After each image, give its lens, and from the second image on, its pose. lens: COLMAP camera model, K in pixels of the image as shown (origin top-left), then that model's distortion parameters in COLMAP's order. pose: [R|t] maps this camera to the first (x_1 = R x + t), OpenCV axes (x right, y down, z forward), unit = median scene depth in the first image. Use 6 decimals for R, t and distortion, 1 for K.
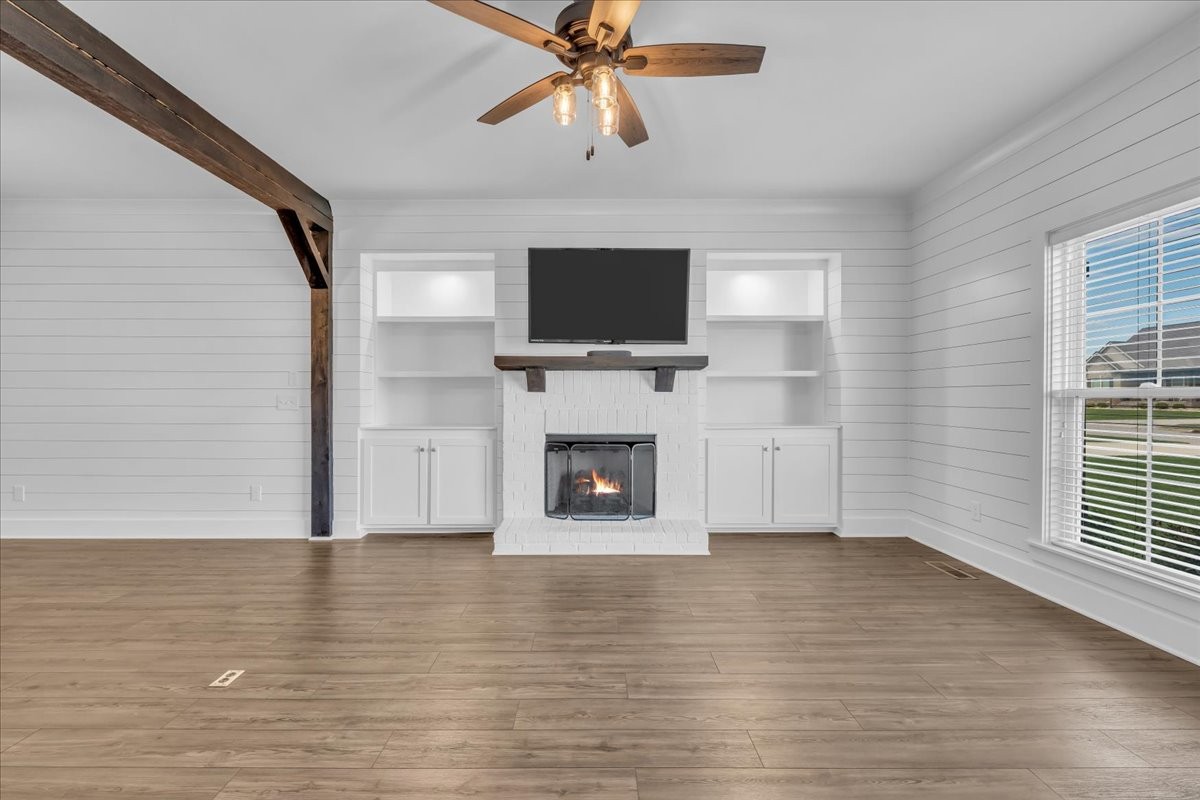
lens RADIAL K [[497.7, 0, 597.7], [0, 497.7, 393.3], [0, 0, 1]] dist [0.001689, -0.000257]
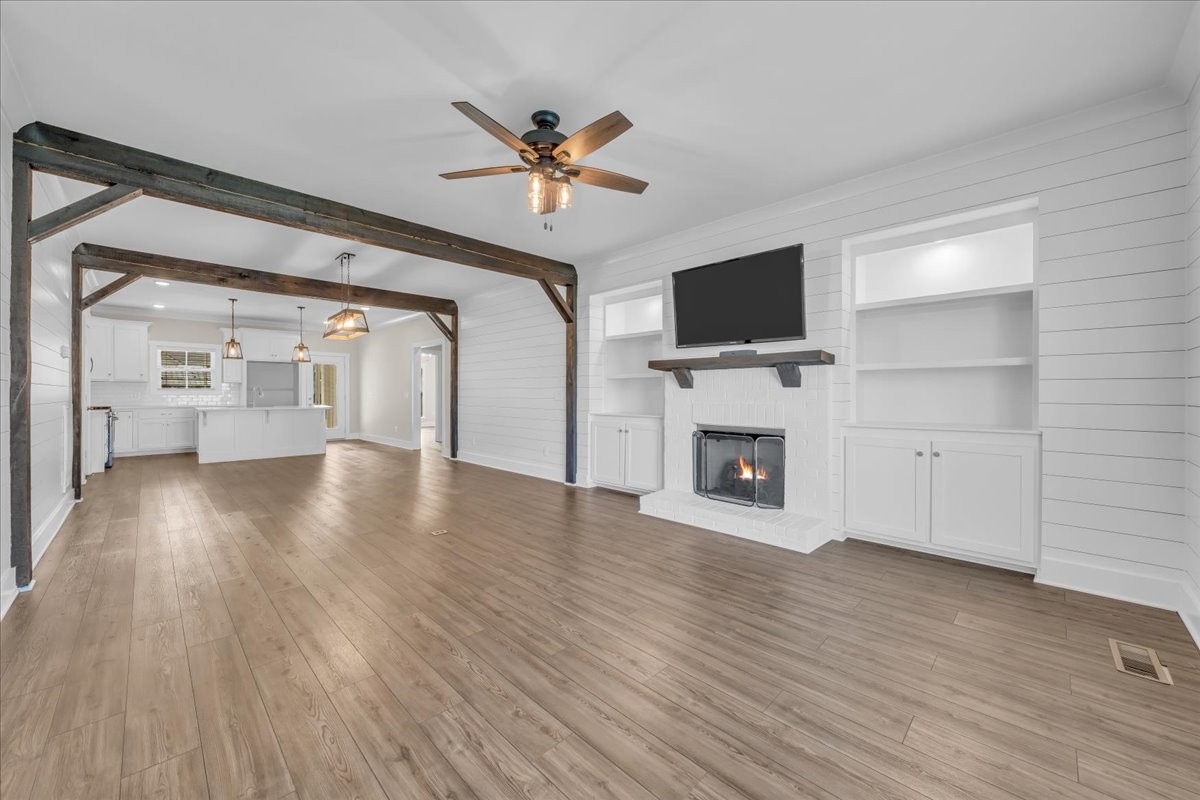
lens RADIAL K [[445.9, 0, 604.8], [0, 445.9, 380.6], [0, 0, 1]] dist [-0.002080, -0.000241]
pose [[0.717770, -0.018854, -0.696025, 0.492311], [0.006477, 0.999771, -0.020403, -0.000381], [0.696250, 0.010136, 0.717728, 0.080765]]
